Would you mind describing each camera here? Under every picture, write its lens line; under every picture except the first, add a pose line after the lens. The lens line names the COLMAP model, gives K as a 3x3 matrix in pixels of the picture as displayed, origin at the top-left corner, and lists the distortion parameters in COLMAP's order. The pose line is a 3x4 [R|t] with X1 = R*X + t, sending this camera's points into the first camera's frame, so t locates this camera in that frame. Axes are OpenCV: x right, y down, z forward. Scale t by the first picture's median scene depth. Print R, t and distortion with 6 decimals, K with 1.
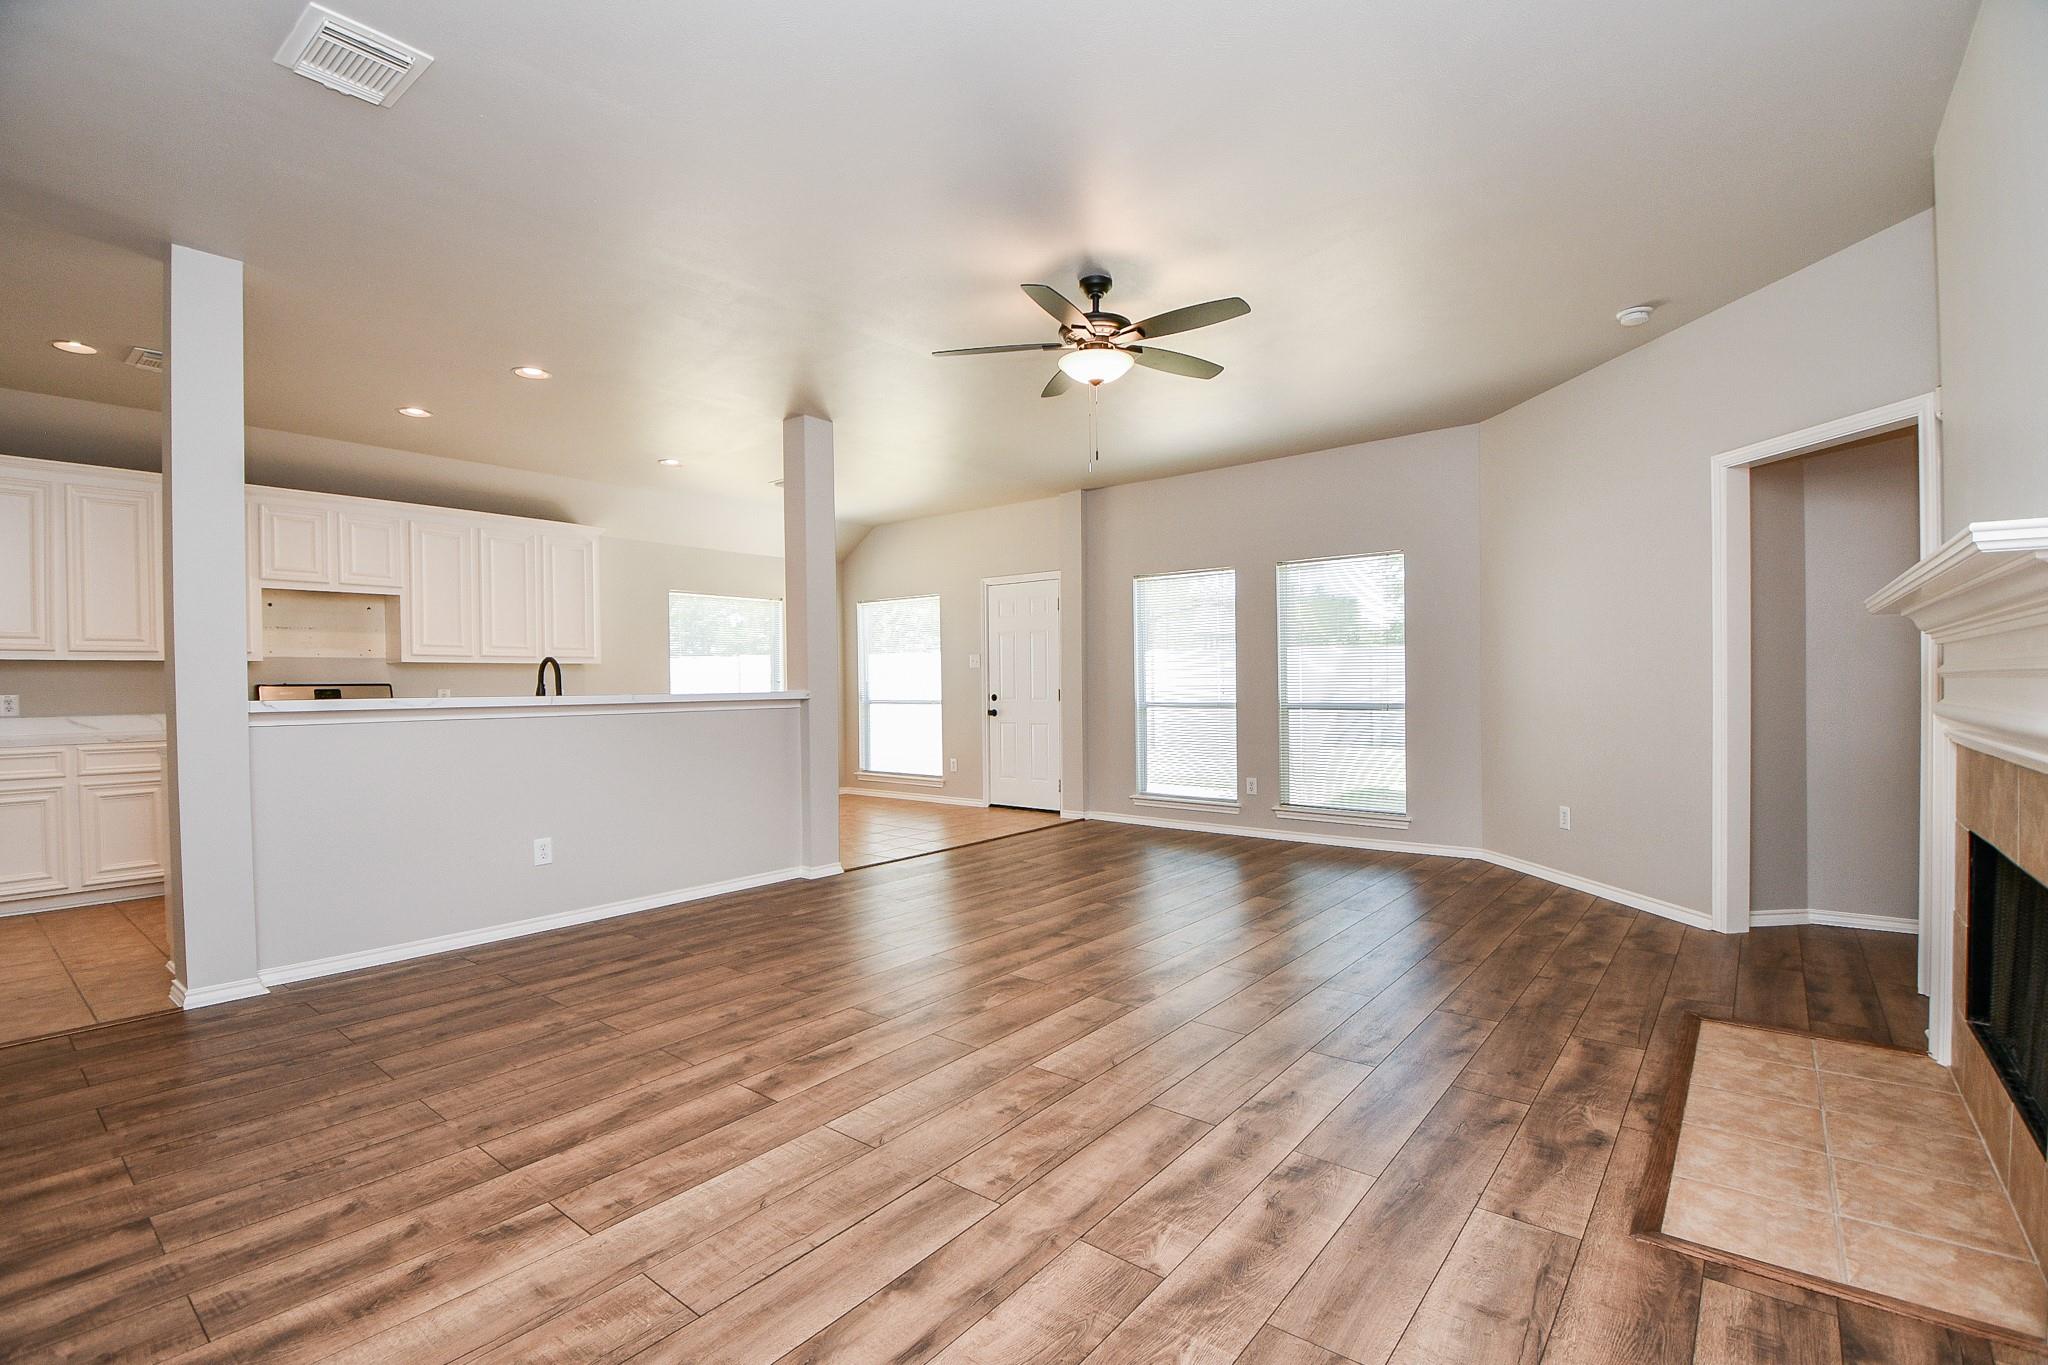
lens RADIAL K [[923.6, 0, 1024.0], [0, 923.6, 682.5], [0, 0, 1]] dist [0.001707, -0.014630]
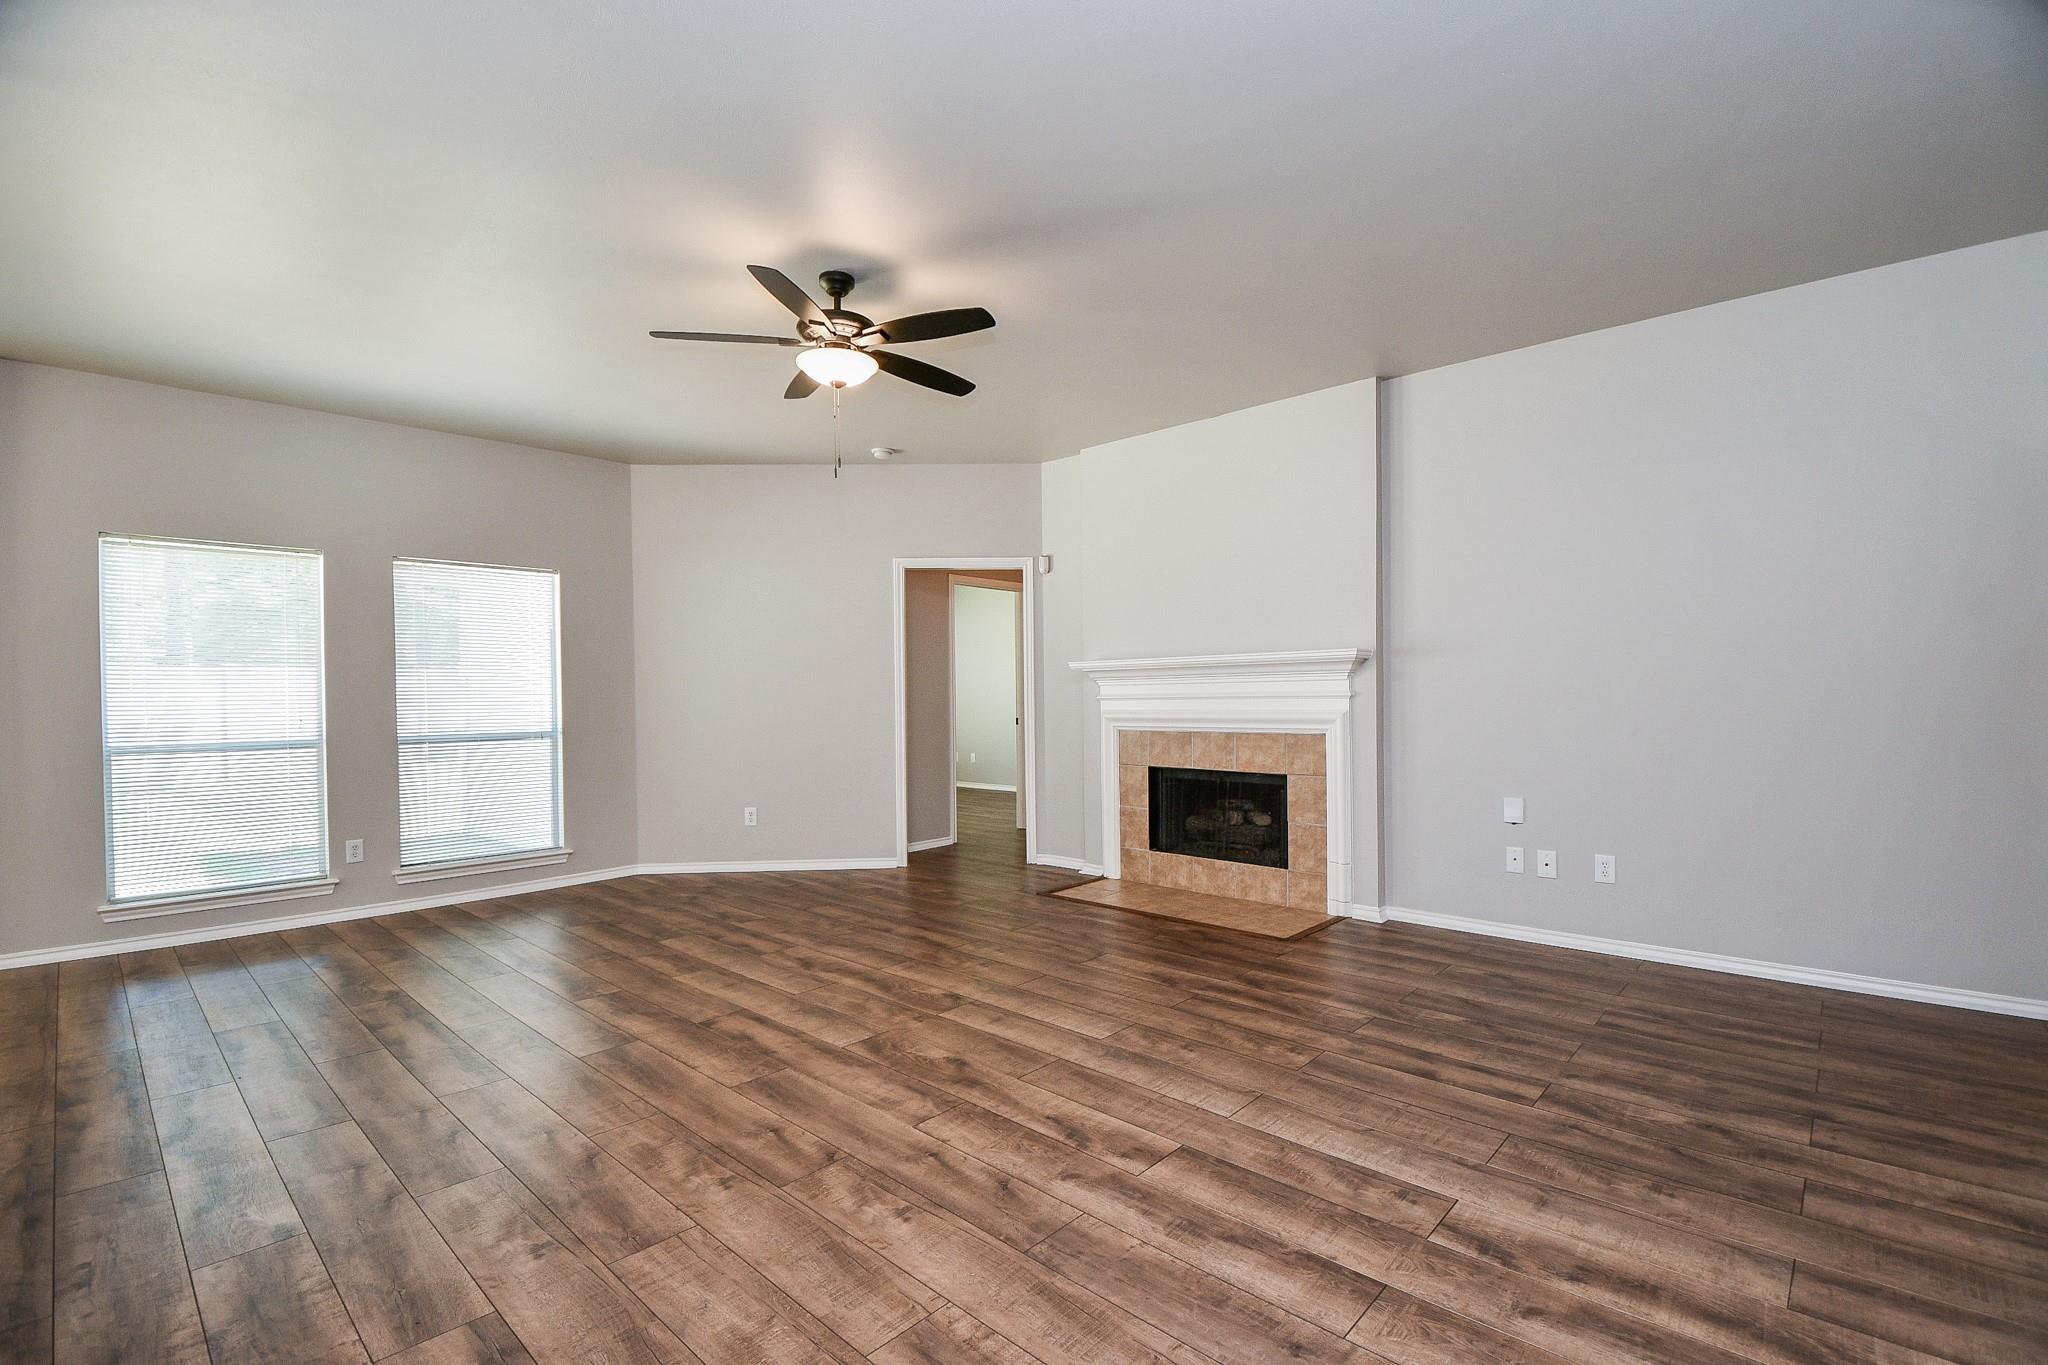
lens RADIAL K [[913.5, 0, 1045.9], [0, 913.5, 695.9], [0, 0, 1]] dist [0.002296, -0.016738]
pose [[0.052096, 0.009174, 0.998600, -0.980228], [0.012347, 0.999875, -0.009830, 0.004498], [-0.998566, 0.012842, 0.051977, 0.883360]]
